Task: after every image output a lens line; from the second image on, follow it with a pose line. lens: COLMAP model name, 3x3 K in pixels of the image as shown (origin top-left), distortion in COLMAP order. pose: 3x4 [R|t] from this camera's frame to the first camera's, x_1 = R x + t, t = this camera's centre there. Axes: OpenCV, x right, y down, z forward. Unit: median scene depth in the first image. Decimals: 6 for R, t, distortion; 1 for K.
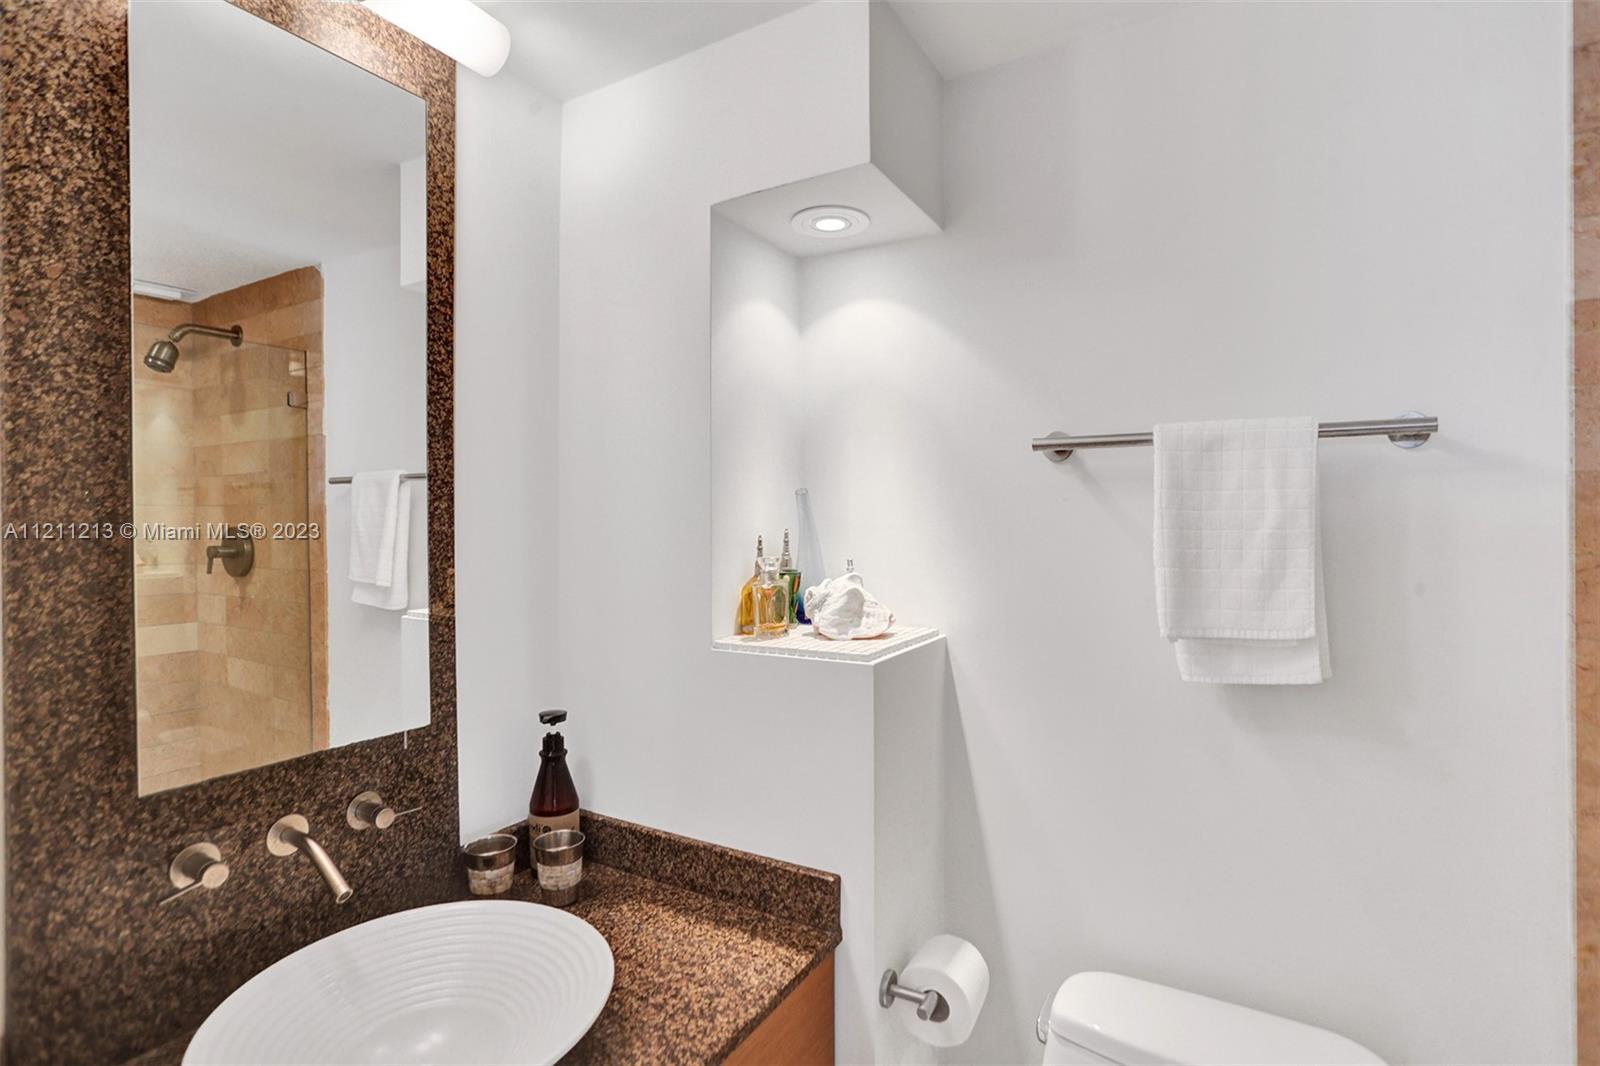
lens RADIAL K [[789.1, 0, 805.6], [0, 789.1, 525.2], [0, 0, 1]] dist [-0.066137, 0.036952]
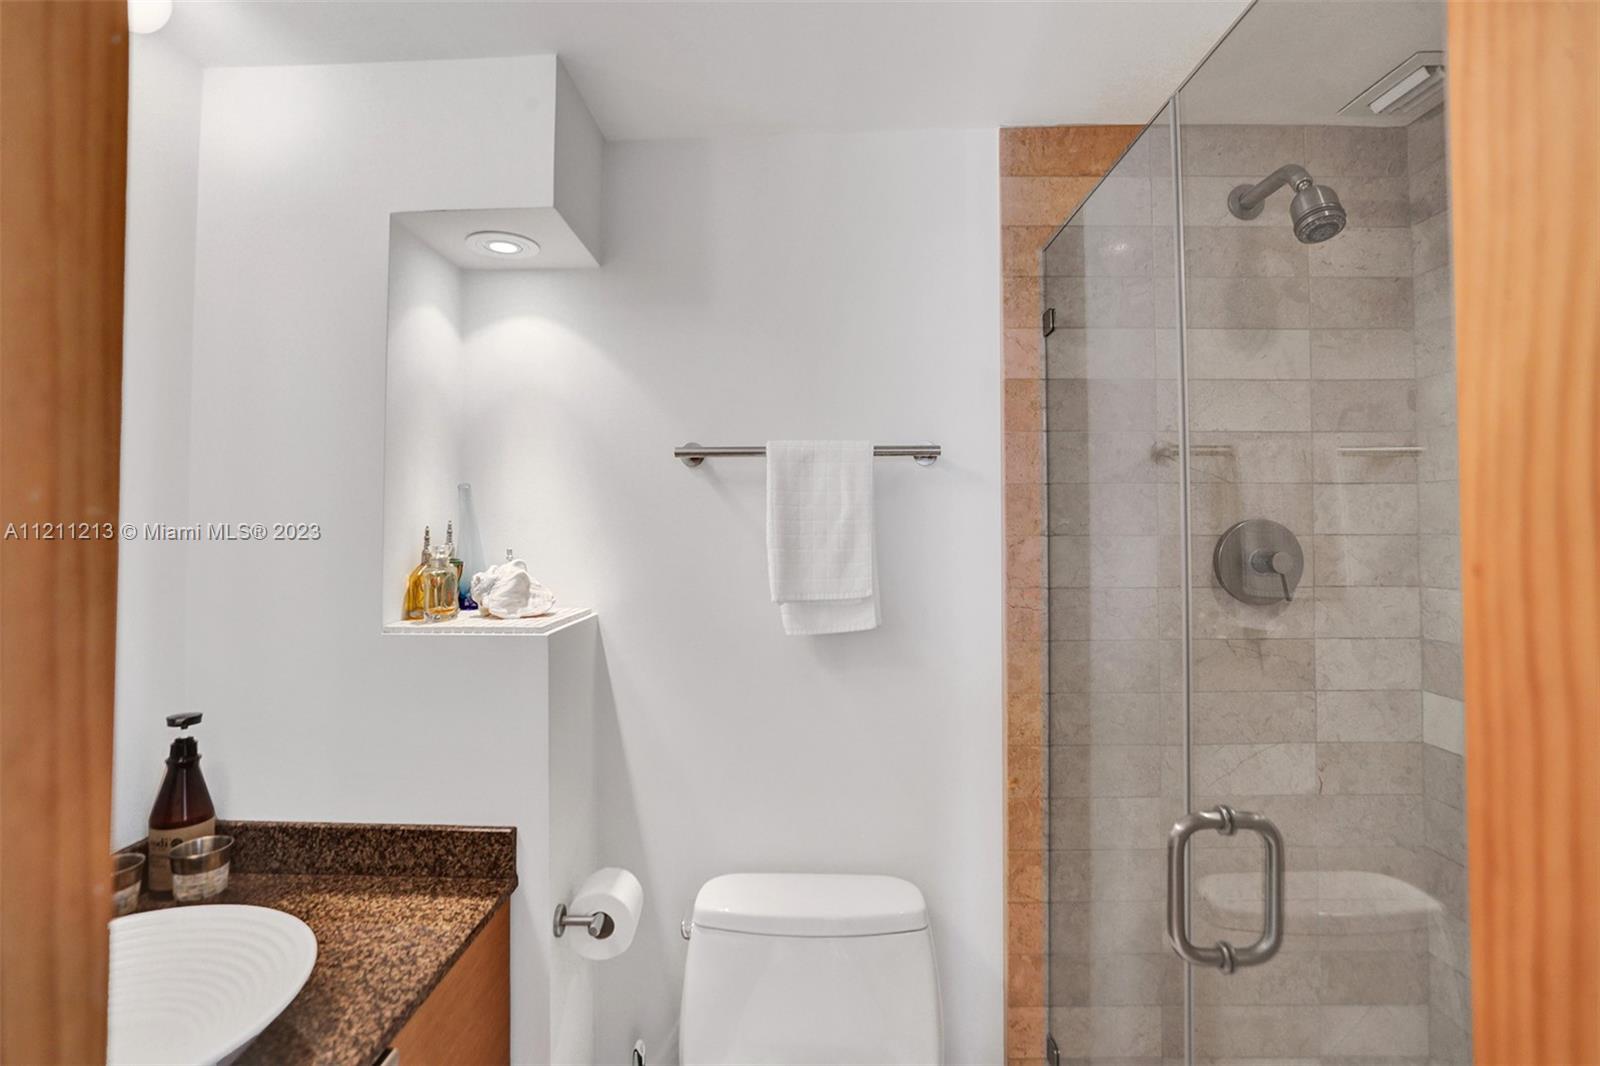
lens RADIAL K [[789.1, 0, 805.6], [0, 789.1, 525.2], [0, 0, 1]] dist [-0.066137, 0.036952]
pose [[0.871781, 0.003617, 0.489883, -0.137945], [0.001451, 0.999949, -0.009966, 0.025061], [-0.489894, 0.009399, 0.871731, -0.180682]]
